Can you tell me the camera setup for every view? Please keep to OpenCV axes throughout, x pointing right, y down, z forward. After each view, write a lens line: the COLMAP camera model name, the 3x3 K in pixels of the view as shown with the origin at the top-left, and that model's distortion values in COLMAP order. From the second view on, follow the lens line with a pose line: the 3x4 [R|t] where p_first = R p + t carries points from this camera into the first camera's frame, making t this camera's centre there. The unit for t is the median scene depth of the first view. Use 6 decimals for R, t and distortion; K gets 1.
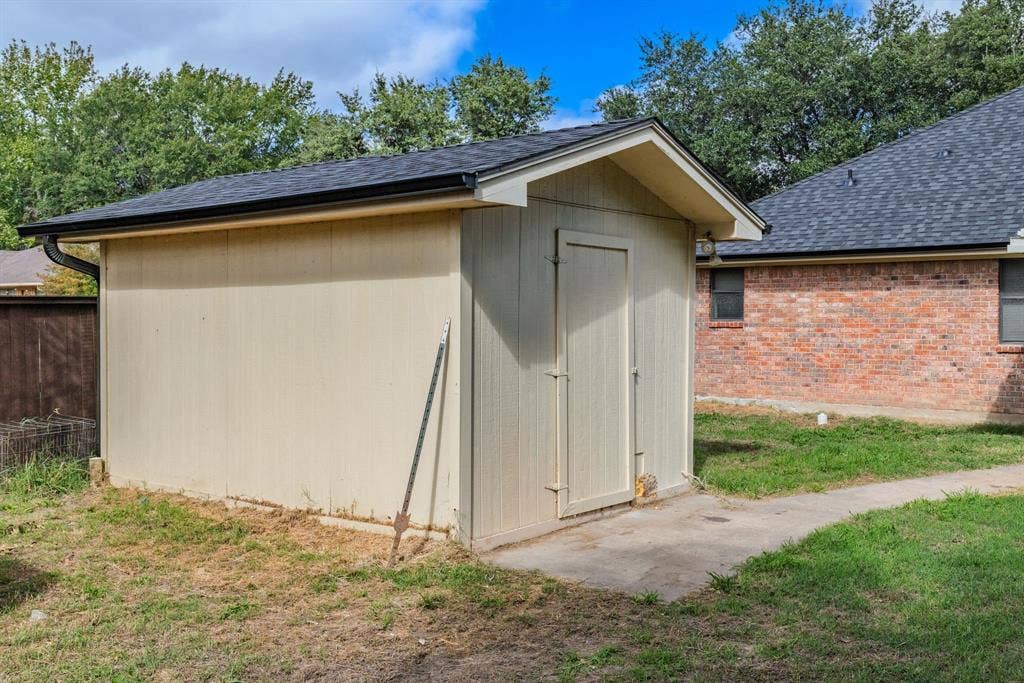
lens RADIAL K [[970.0, 0, 512.0], [0, 970.0, 341.5], [0, 0, 1]] dist [0.009389, -0.003200]
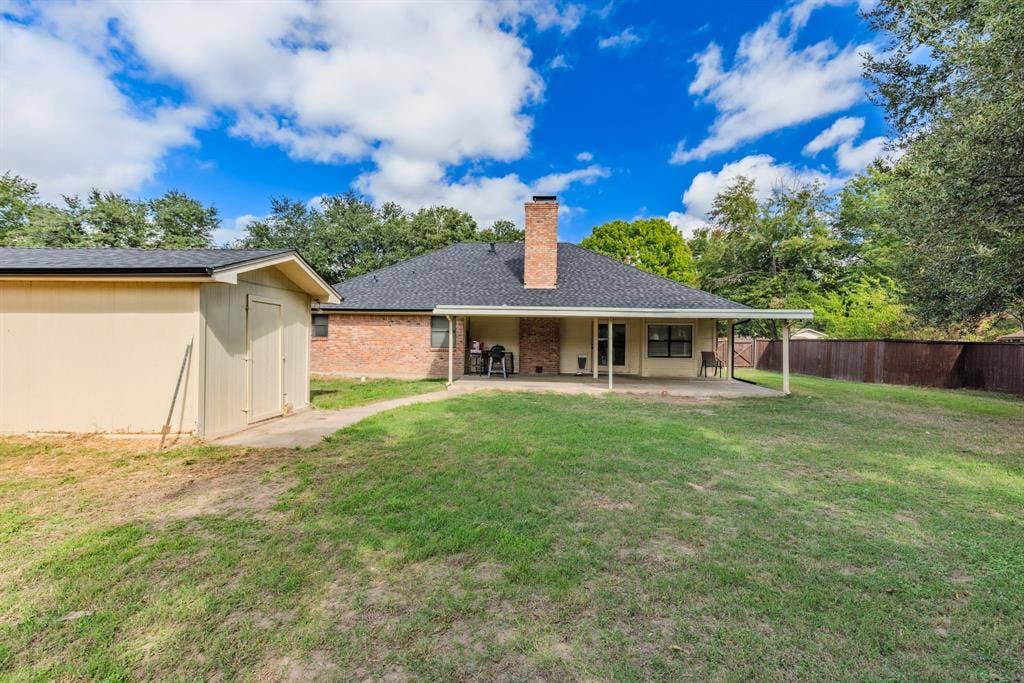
lens RADIAL K [[463.1, 0, 518.4], [0, 463.1, 344.9], [0, 0, 1]] dist [0.001562, -0.000176]
pose [[0.800811, 0.005025, 0.598896, -0.064721], [0.001860, 0.999939, -0.010877, 0.009631], [-0.598914, 0.009824, 0.800753, -0.158891]]
